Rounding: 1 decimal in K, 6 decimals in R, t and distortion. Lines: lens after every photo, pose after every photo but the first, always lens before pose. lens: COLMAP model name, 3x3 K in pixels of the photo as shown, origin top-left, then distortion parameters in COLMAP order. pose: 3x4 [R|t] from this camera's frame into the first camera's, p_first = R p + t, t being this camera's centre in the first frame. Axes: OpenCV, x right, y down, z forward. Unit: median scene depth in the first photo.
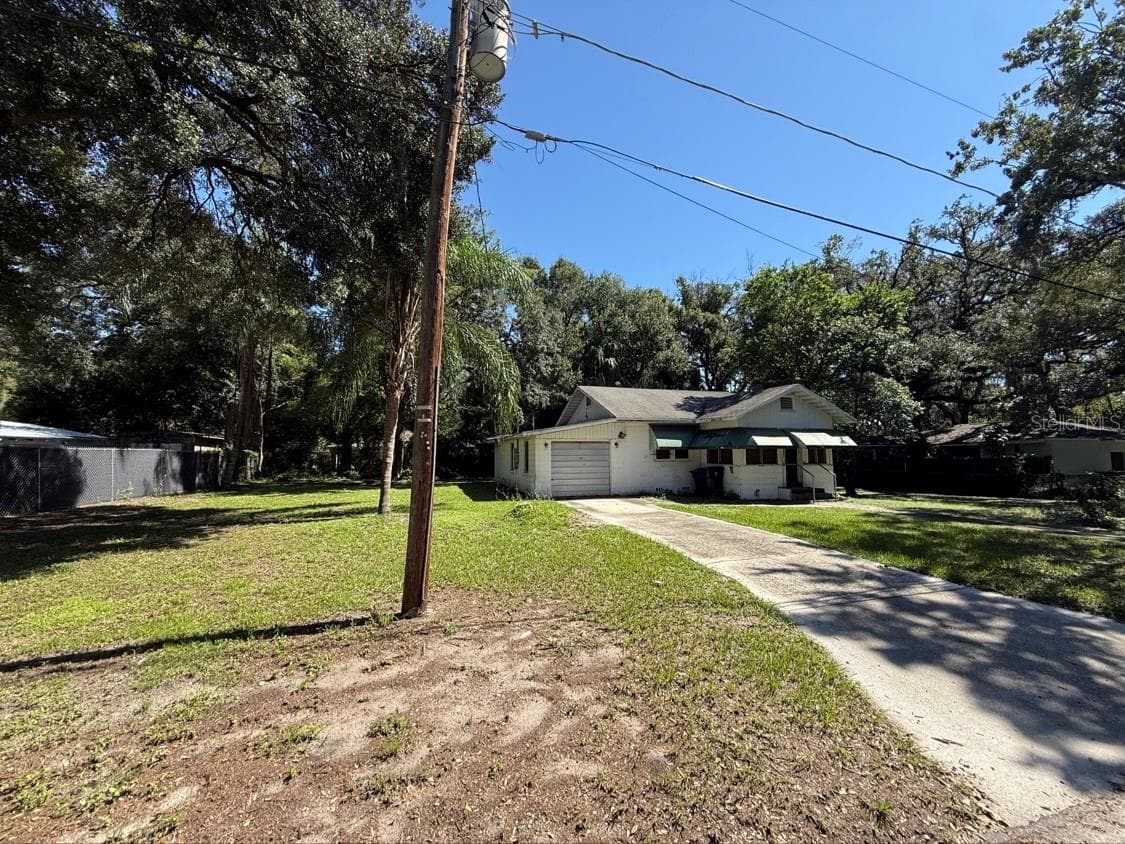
lens RADIAL K [[443.6, 0, 562.5], [0, 443.6, 422.0], [0, 0, 1]] dist [-0.000231, 0.000284]
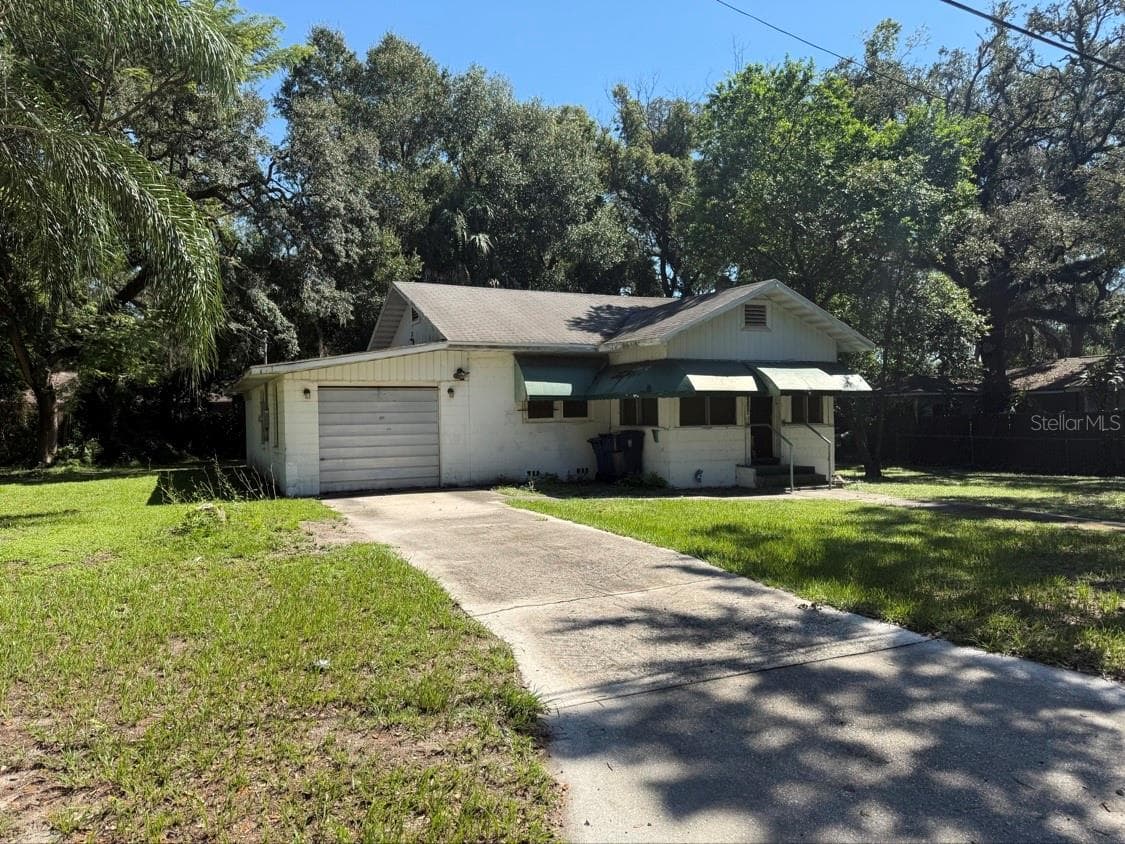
lens RADIAL K [[789.4, 0, 557.3], [0, 789.4, 422.4], [0, 0, 1]] dist [0.069504, -0.080453]
pose [[0.989467, -0.010581, 0.144370, 0.108200], [-0.001074, 0.996760, 0.080420, 0.011047], [-0.144753, -0.079728, 0.986250, 0.043693]]
